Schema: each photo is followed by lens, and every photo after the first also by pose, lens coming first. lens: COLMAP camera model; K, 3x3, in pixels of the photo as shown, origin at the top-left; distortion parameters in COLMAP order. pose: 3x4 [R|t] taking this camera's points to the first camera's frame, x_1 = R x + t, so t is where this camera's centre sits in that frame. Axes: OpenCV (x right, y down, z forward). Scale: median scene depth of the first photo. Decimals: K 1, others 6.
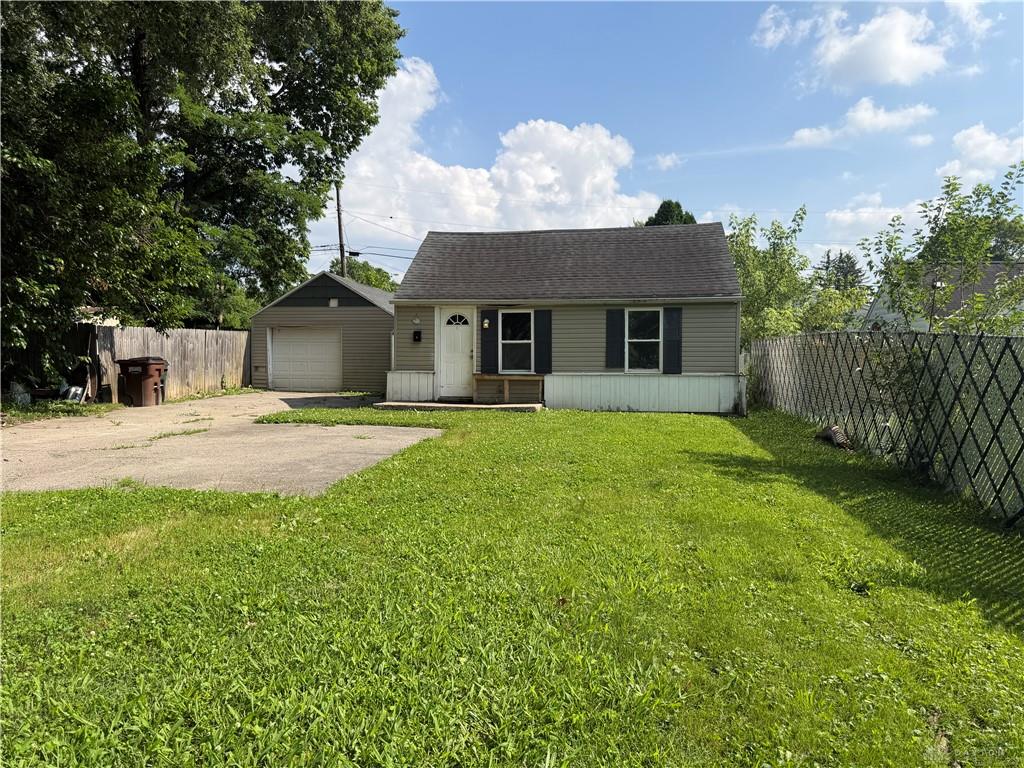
lens RADIAL K [[727.5, 0, 512.0], [0, 727.5, 384.0], [0, 0, 1]] dist [0.071202, -0.088985]
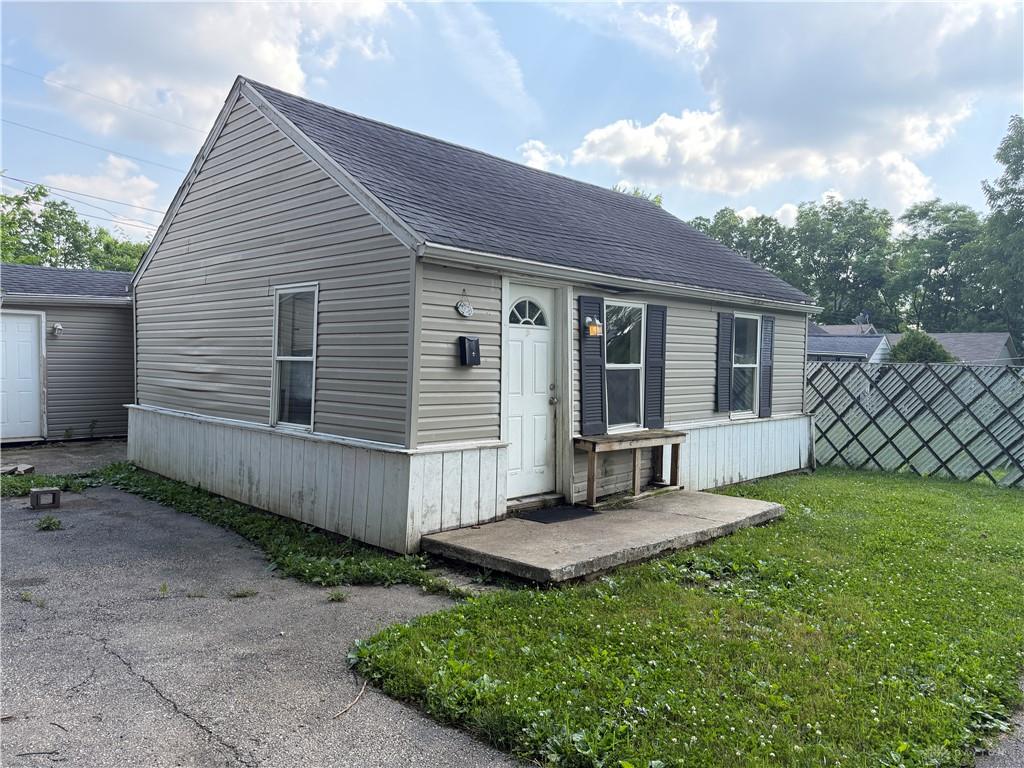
lens RADIAL K [[727.5, 0, 512.0], [0, 727.5, 384.0], [0, 0, 1]] dist [0.071202, -0.088985]
pose [[0.578001, -0.021099, 0.815763, -0.430908], [0.012774, 0.999777, 0.016807, -0.055329], [-0.815936, 0.000706, 0.578142, 0.778657]]
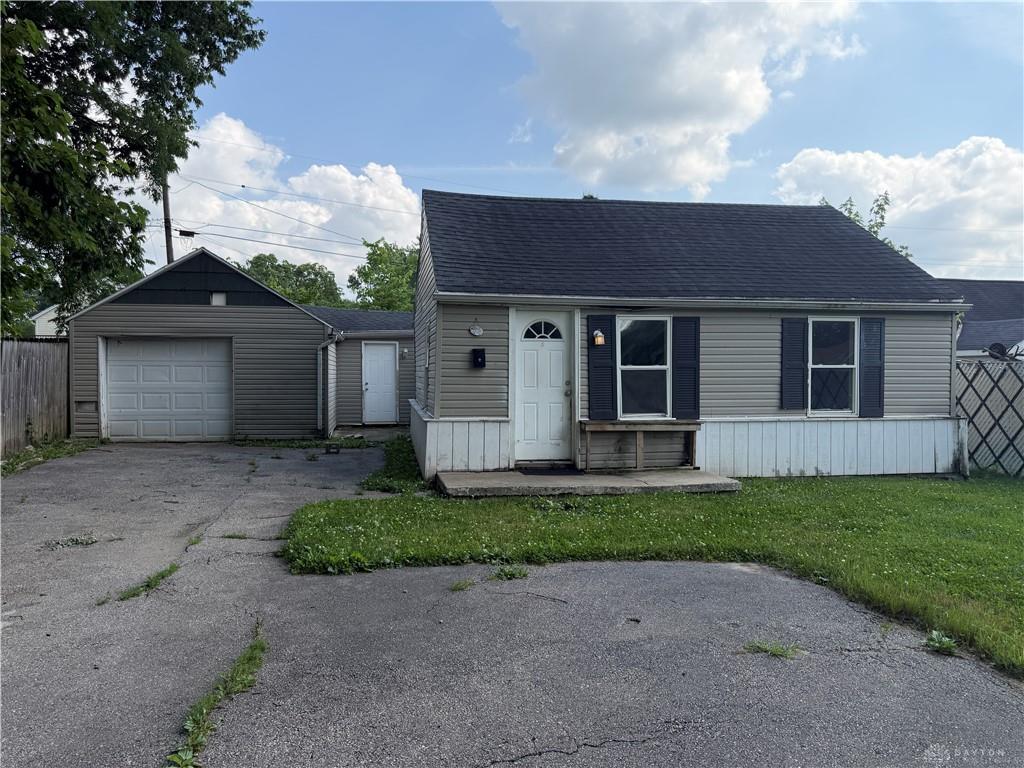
lens RADIAL K [[727.5, 0, 512.0], [0, 727.5, 384.0], [0, 0, 1]] dist [0.071202, -0.088985]
pose [[0.948527, -0.006048, 0.316638, -0.292652], [0.011490, 0.999817, -0.015321, -0.036028], [-0.316487, 0.018171, 0.948423, 0.452707]]
